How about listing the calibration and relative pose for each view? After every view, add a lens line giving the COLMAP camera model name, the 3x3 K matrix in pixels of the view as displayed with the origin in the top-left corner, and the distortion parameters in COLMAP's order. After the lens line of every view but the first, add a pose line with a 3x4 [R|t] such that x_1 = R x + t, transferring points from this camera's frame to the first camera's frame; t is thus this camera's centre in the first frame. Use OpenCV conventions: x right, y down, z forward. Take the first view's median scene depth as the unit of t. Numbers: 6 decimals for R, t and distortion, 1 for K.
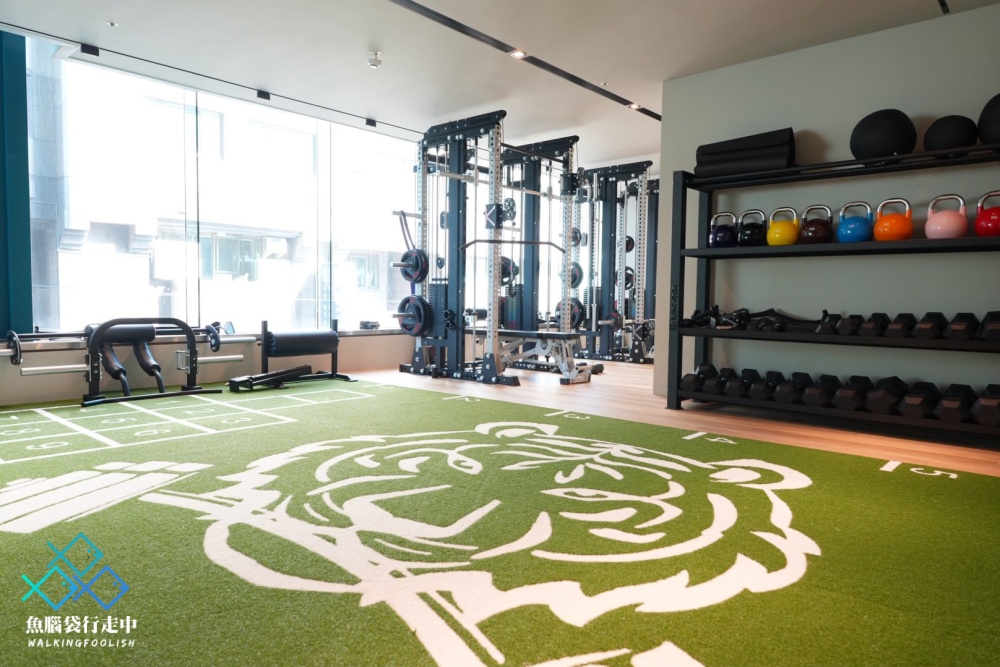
lens RADIAL K [[658.9, 0, 500.0], [0, 658.9, 333.5], [0, 0, 1]] dist [0.002158, 0.000267]
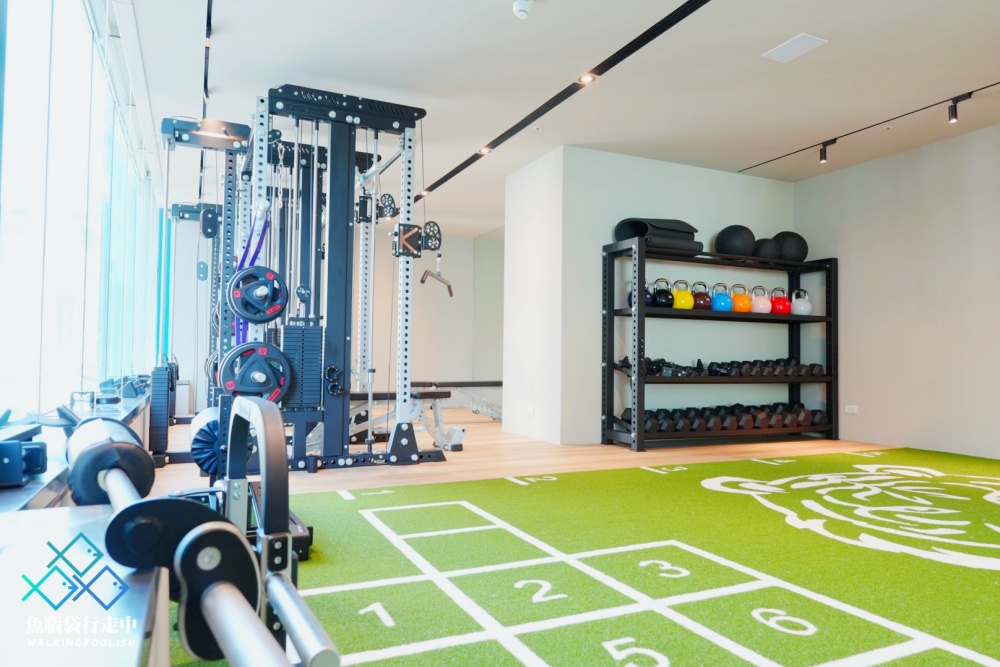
lens RADIAL K [[658.9, 0, 500.0], [0, 658.9, 333.5], [0, 0, 1]] dist [0.002158, 0.000267]
pose [[0.393108, 0.025043, 0.919151, -0.901777], [0.042724, 0.998052, -0.045465, -0.044173], [-0.918499, 0.057142, 0.391272, 0.833088]]
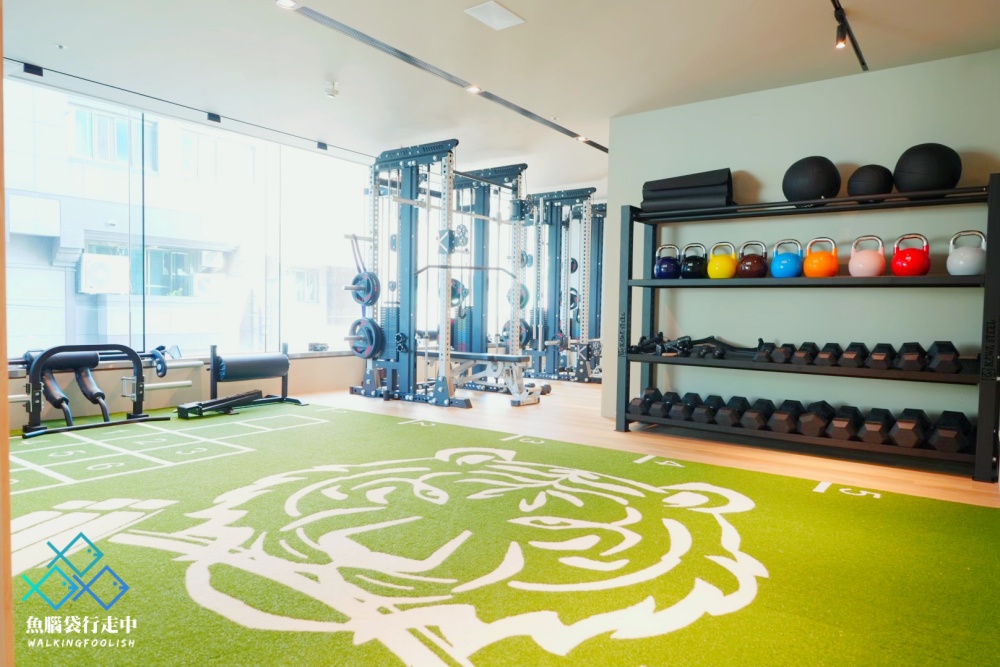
lens RADIAL K [[661.1, 0, 500.0], [0, 661.1, 333.5], [0, 0, 1]] dist [0.004993, 0.002200]
pose [[0.995427, 0.000835, 0.095521, -0.032993], [0.000699, 0.999871, -0.016027, -0.026562], [-0.095522, 0.016020, 0.995298, -0.033468]]
